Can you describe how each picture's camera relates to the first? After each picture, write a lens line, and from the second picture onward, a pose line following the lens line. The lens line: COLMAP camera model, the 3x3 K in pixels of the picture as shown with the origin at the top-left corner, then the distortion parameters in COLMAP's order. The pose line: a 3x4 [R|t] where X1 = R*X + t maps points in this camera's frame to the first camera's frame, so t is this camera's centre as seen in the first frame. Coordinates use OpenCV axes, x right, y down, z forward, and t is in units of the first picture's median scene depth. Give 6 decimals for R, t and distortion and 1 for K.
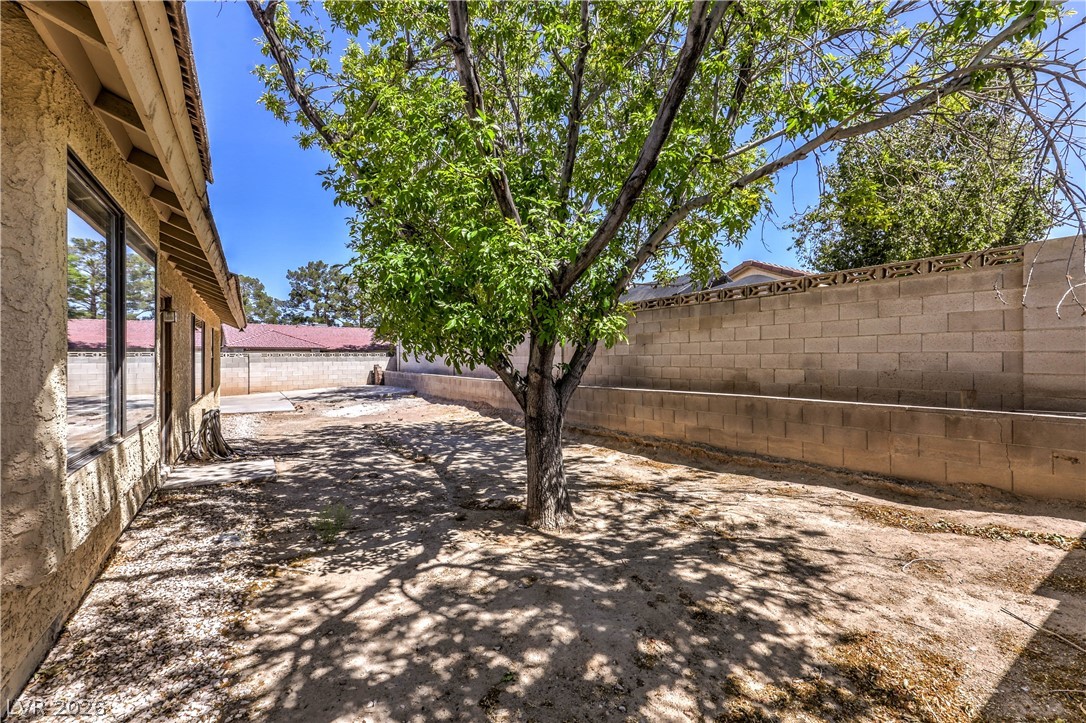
lens RADIAL K [[444.9, 0, 538.5], [0, 444.9, 360.2], [0, 0, 1]] dist [0.008520, 0.000166]
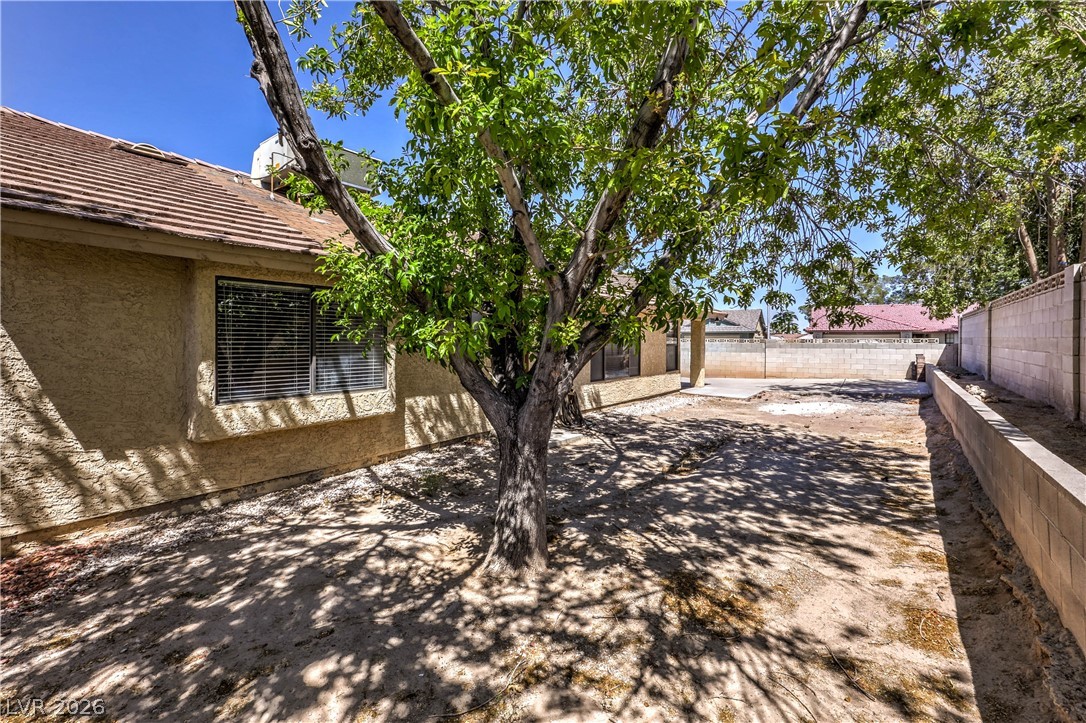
lens RADIAL K [[444.9, 0, 542.8], [0, 444.9, 338.7], [0, 0, 1]] dist [0.008520, 0.000166]
pose [[0.340716, 0.001617, -0.940165, 0.920108], [-0.007199, 0.999974, -0.000889, -0.070866], [0.940139, 0.007071, 0.340718, 0.842661]]
